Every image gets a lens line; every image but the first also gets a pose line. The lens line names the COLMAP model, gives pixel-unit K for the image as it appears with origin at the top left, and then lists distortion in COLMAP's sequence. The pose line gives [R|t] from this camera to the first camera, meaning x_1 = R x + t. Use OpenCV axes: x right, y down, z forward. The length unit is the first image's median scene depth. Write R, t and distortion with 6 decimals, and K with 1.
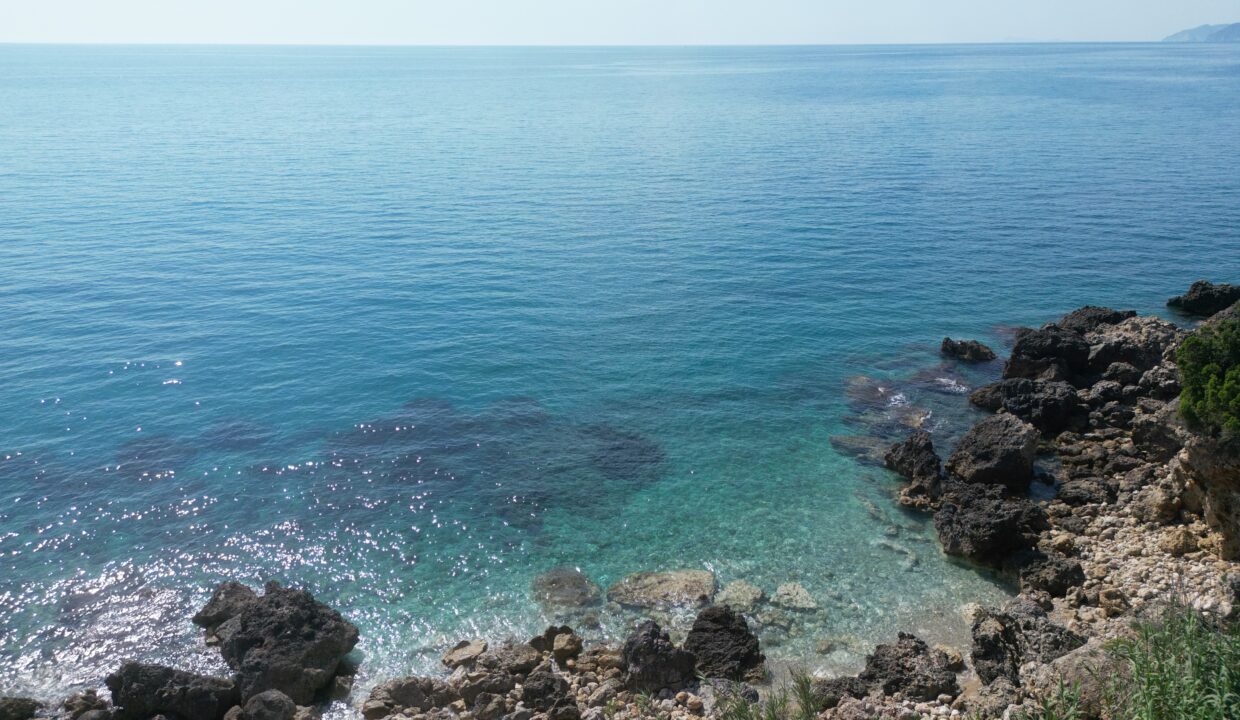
lens RADIAL K [[867.5, 0, 619.6], [0, 867.5, 348.6], [0, 0, 1]] dist [0.053816, -0.043824]
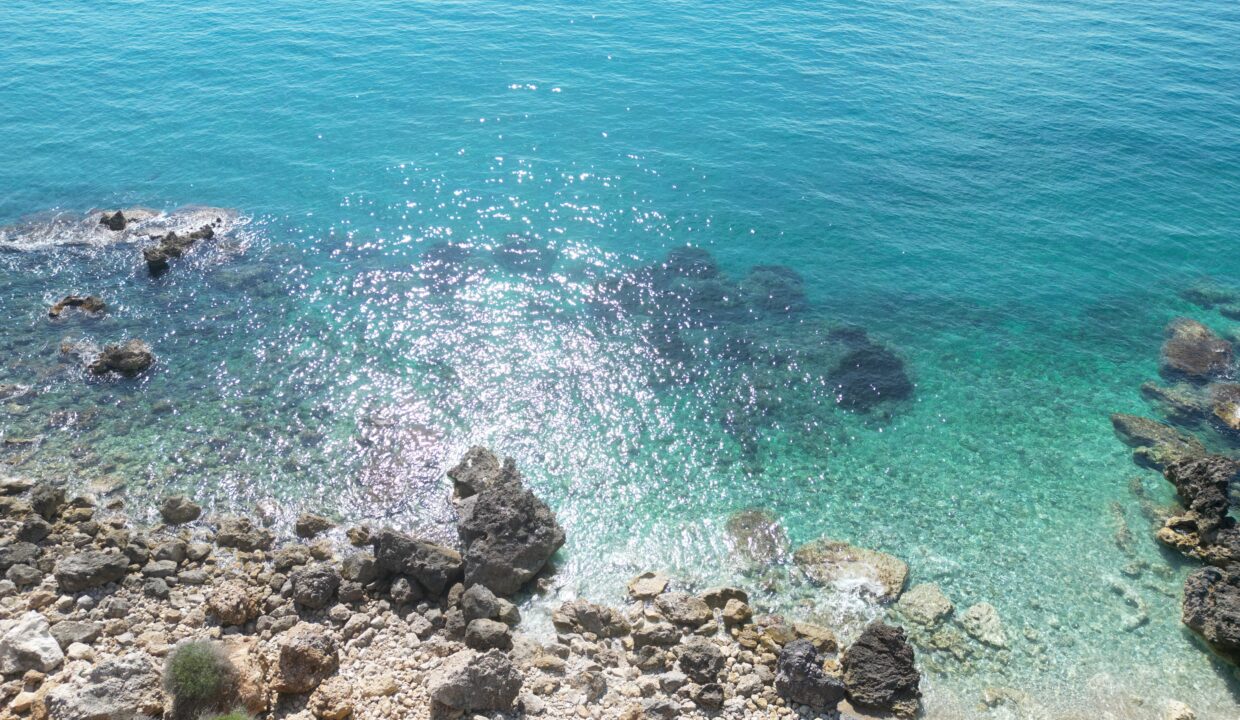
lens RADIAL K [[867.5, 0, 621.6], [0, 867.5, 349.3], [0, 0, 1]] dist [0.053816, -0.043824]
pose [[0.922298, 0.256081, -0.289464, 0.029717], [-0.143768, 0.922555, 0.358081, -0.261349], [0.358744, -0.288642, 0.887687, 0.068269]]
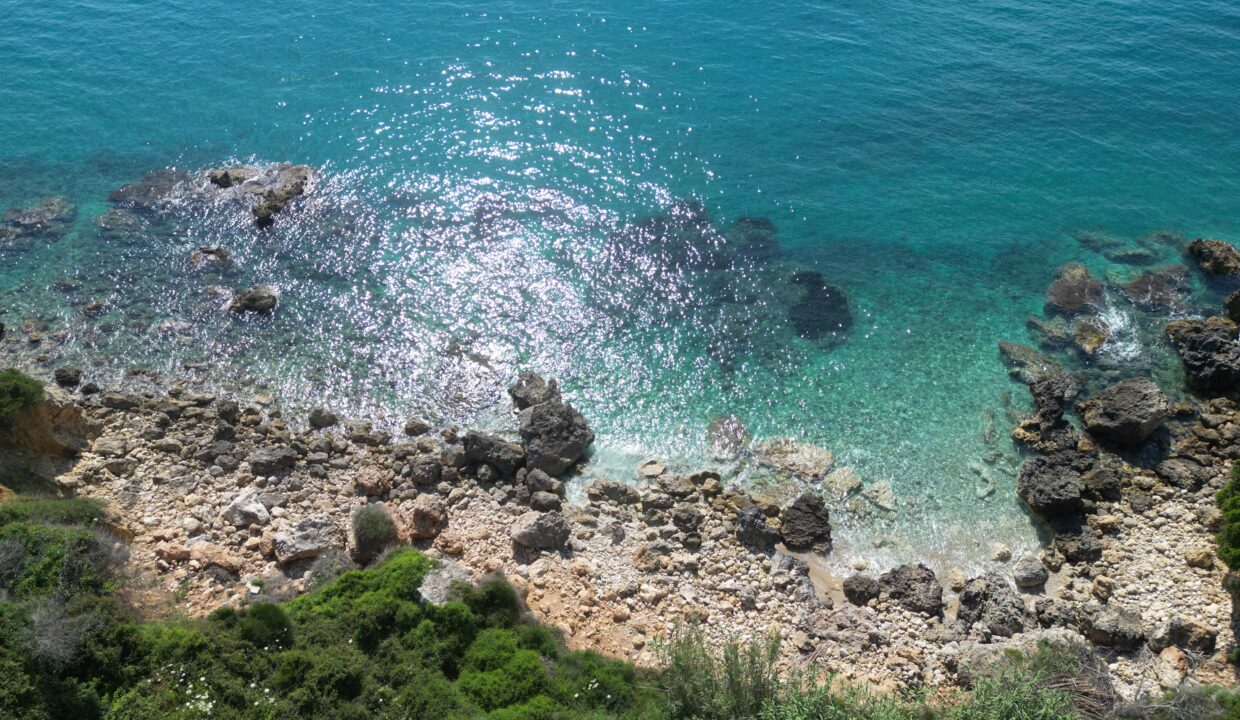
lens RADIAL K [[867.5, 0, 628.6], [0, 867.5, 332.1], [0, 0, 1]] dist [0.053816, -0.043824]
pose [[0.922925, 0.287711, -0.255796, 0.097821], [-0.143826, 0.874013, 0.464129, -0.496221], [0.357104, -0.391567, 0.848029, -0.228563]]
